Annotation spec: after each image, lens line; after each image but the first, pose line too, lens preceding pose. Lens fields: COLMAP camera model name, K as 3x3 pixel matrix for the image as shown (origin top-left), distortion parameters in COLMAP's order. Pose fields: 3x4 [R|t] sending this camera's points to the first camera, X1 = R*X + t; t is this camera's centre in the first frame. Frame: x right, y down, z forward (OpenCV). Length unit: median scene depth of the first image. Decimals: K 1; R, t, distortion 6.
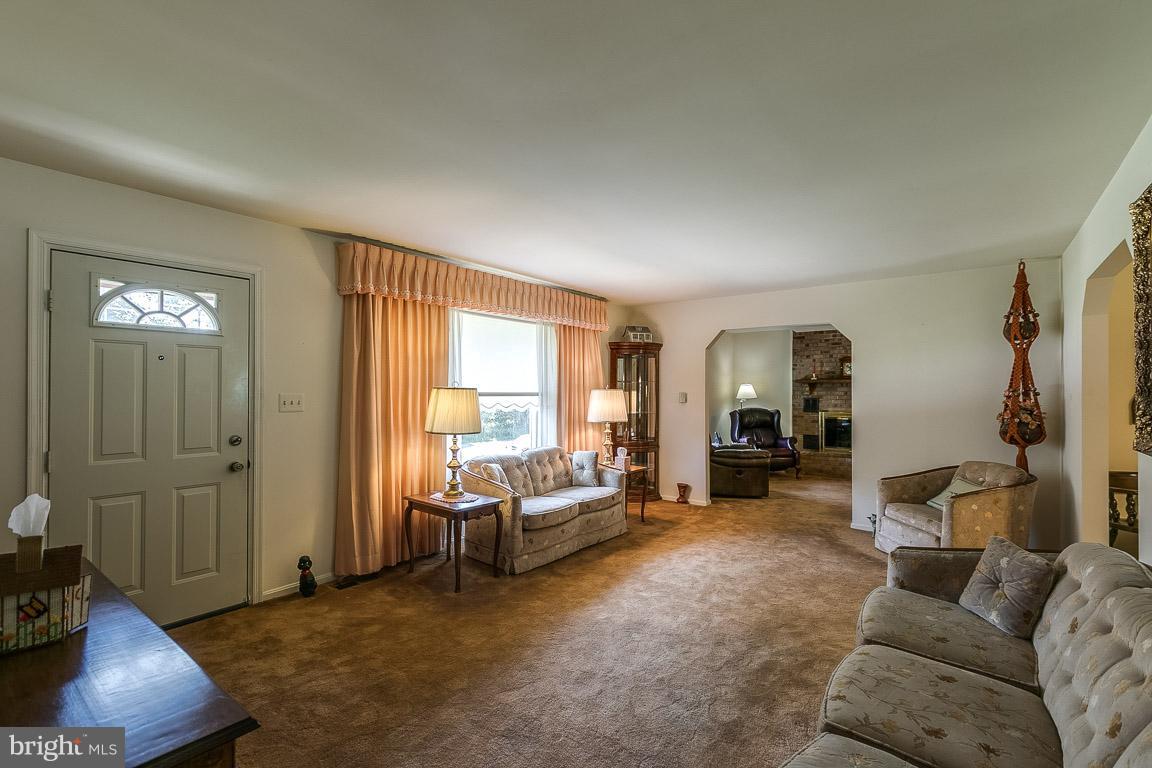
lens RADIAL K [[521.0, 0, 574.0], [0, 521.0, 386.8], [0, 0, 1]] dist [0.003840, 0.000758]
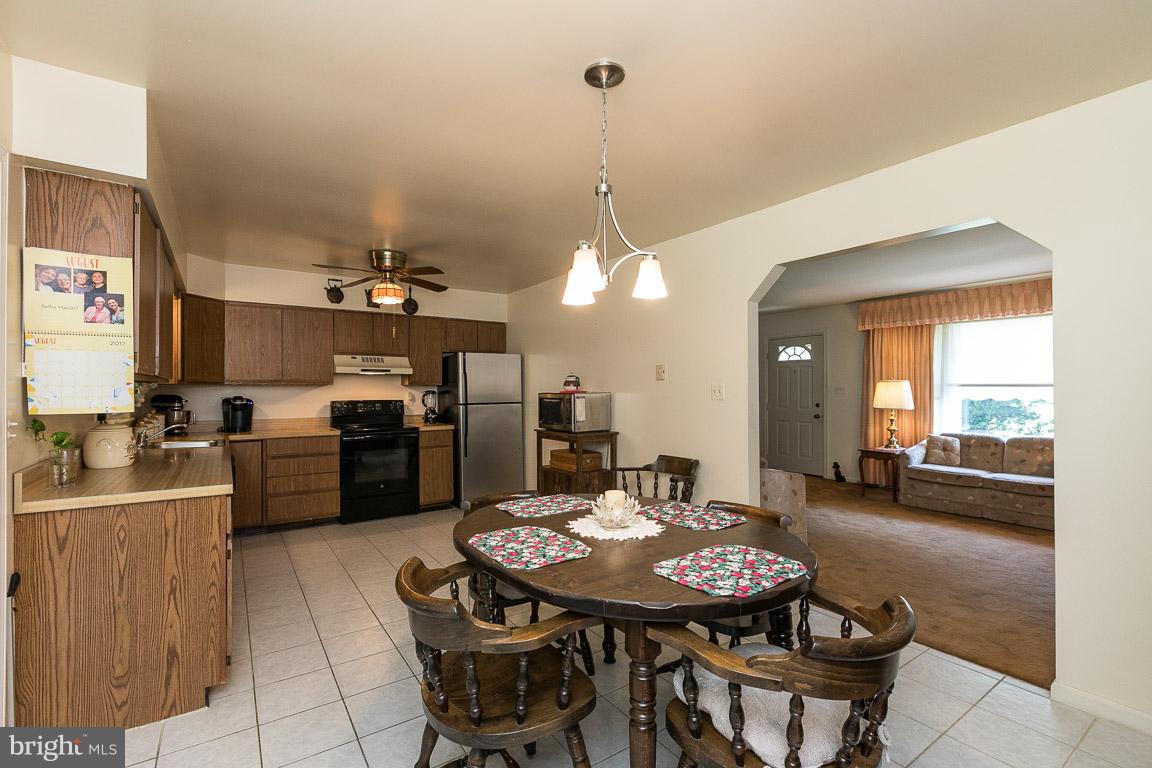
lens RADIAL K [[521.0, 0, 577.9], [0, 521.0, 388.2], [0, 0, 1]] dist [0.003840, 0.000758]
pose [[-0.302259, -0.009612, -0.953177, 1.991384], [-0.002716, 0.999954, -0.009223, 0.053896], [0.953222, -0.000199, -0.302271, 0.711547]]
